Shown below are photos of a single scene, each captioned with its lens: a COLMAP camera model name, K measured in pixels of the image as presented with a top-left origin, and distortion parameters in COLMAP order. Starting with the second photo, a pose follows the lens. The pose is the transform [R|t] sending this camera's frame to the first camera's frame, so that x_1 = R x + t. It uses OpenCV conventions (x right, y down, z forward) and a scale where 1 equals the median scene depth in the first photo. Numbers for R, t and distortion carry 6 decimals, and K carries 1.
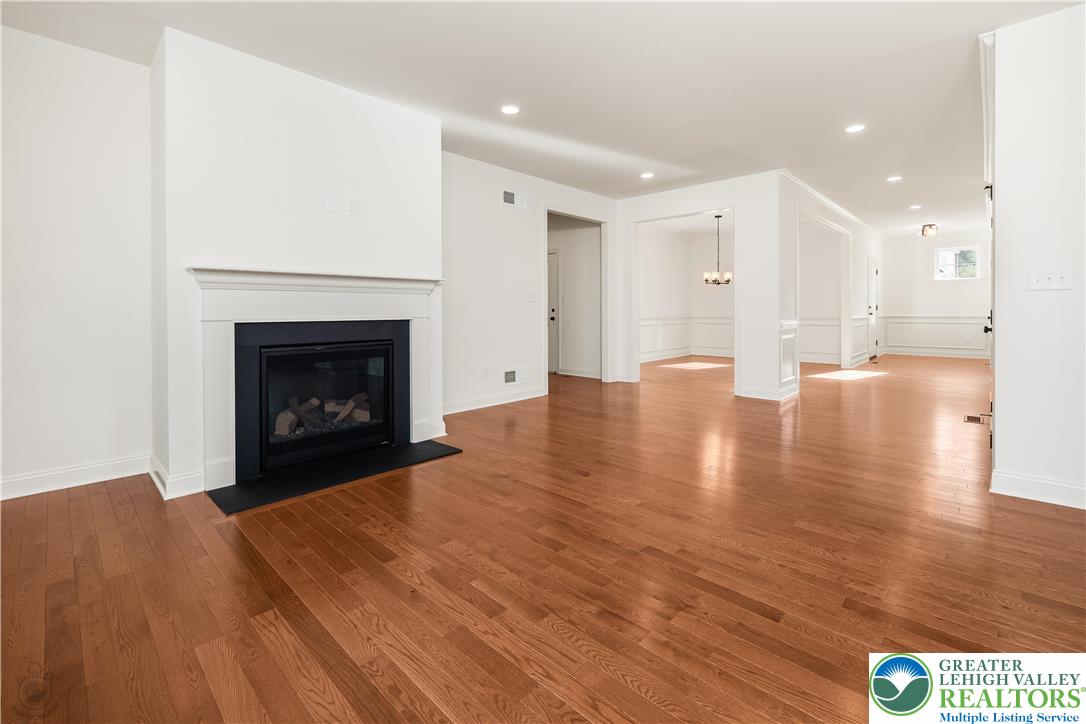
lens RADIAL K [[467.4, 0, 520.9], [0, 467.4, 311.6], [0, 0, 1]] dist [0.000589, -0.000020]
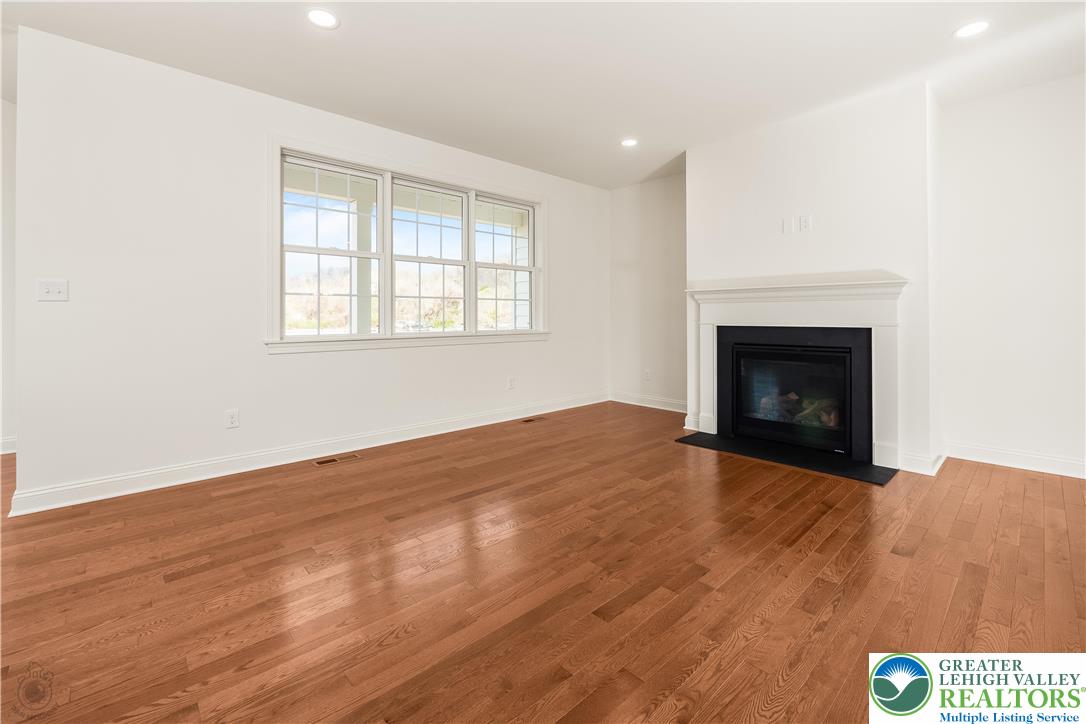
lens RADIAL K [[463.7, 0, 545.0], [0, 463.7, 313.8], [0, 0, 1]] dist [0.000004, -0.000011]
pose [[-0.037725, -0.004578, -0.999278, 1.240963], [-0.000634, 0.999989, -0.004557, -0.010525], [0.999288, 0.000461, -0.037728, 0.715135]]
